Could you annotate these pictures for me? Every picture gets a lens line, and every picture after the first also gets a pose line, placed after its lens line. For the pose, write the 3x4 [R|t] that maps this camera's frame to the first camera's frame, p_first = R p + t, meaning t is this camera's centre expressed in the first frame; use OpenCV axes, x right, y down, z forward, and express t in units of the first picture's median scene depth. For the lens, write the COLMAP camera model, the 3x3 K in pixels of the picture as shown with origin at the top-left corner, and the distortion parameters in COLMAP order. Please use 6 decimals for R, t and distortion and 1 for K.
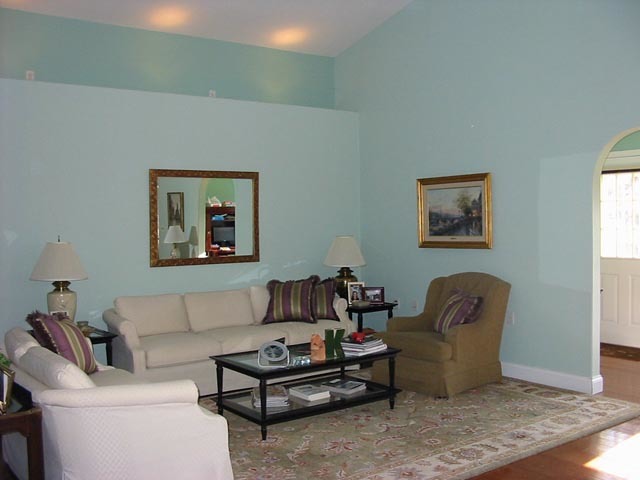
lens RADIAL K [[679.2, 0, 320.0], [0, 679.2, 240.0], [0, 0, 1]] dist [-0.196768, 0.181279]
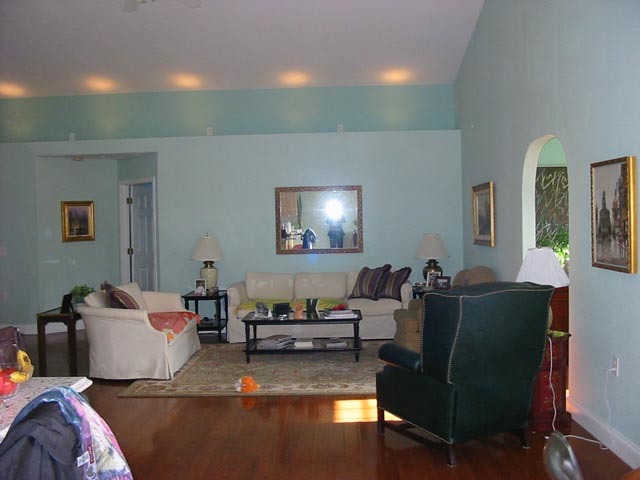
lens RADIAL K [[679.2, 0, 320.0], [0, 679.2, 240.0], [0, 0, 1]] dist [-0.196768, 0.181279]
pose [[0.788137, 0.013620, -0.615350, 0.811008], [-0.009561, 0.999905, 0.009886, -0.006908], [0.615426, -0.001909, 0.788192, -0.113971]]
